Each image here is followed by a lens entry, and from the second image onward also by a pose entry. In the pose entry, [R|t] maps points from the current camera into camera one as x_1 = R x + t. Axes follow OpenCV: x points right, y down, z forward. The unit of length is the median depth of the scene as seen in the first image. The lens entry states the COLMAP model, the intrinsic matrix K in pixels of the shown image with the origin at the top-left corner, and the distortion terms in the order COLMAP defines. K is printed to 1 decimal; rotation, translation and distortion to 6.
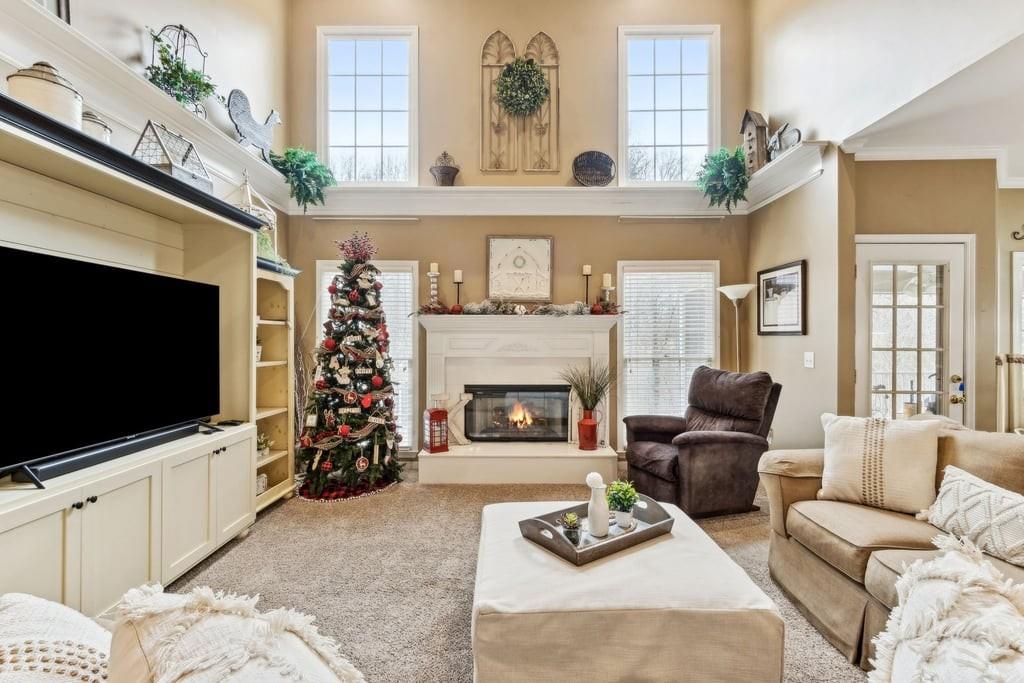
lens RADIAL K [[470.6, 0, 519.1], [0, 470.6, 341.1], [0, 0, 1]] dist [0.004246, -0.002044]
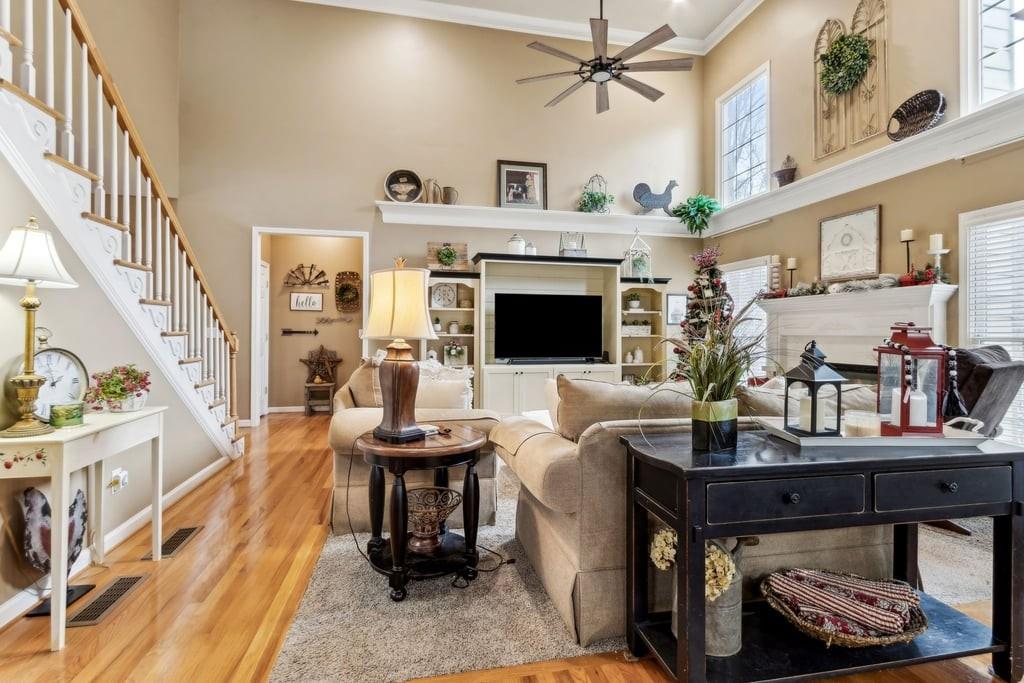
lens RADIAL K [[470.6, 0, 513.0], [0, 470.6, 328.0], [0, 0, 1]] dist [0.004246, -0.002044]
pose [[0.220022, -0.010817, -0.975435, 0.807558], [-0.003440, 0.999924, -0.011864, 0.031053], [0.975489, 0.005966, 0.219968, 0.104159]]
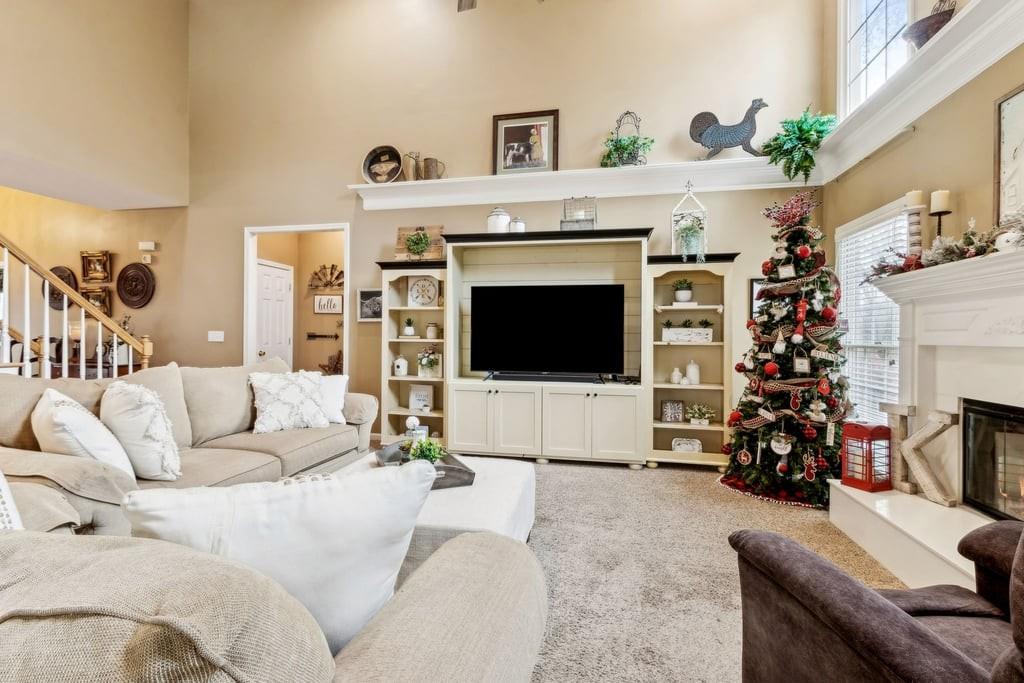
lens RADIAL K [[480.0, 0, 512.8], [0, 480.0, 334.7], [0, 0, 1]] dist [0.001201, 0.001400]
pose [[-0.199597, -0.009213, -0.979835, 0.529063], [-0.009297, 0.999929, -0.007508, 0.029706], [0.979834, 0.007611, -0.199668, 0.603418]]
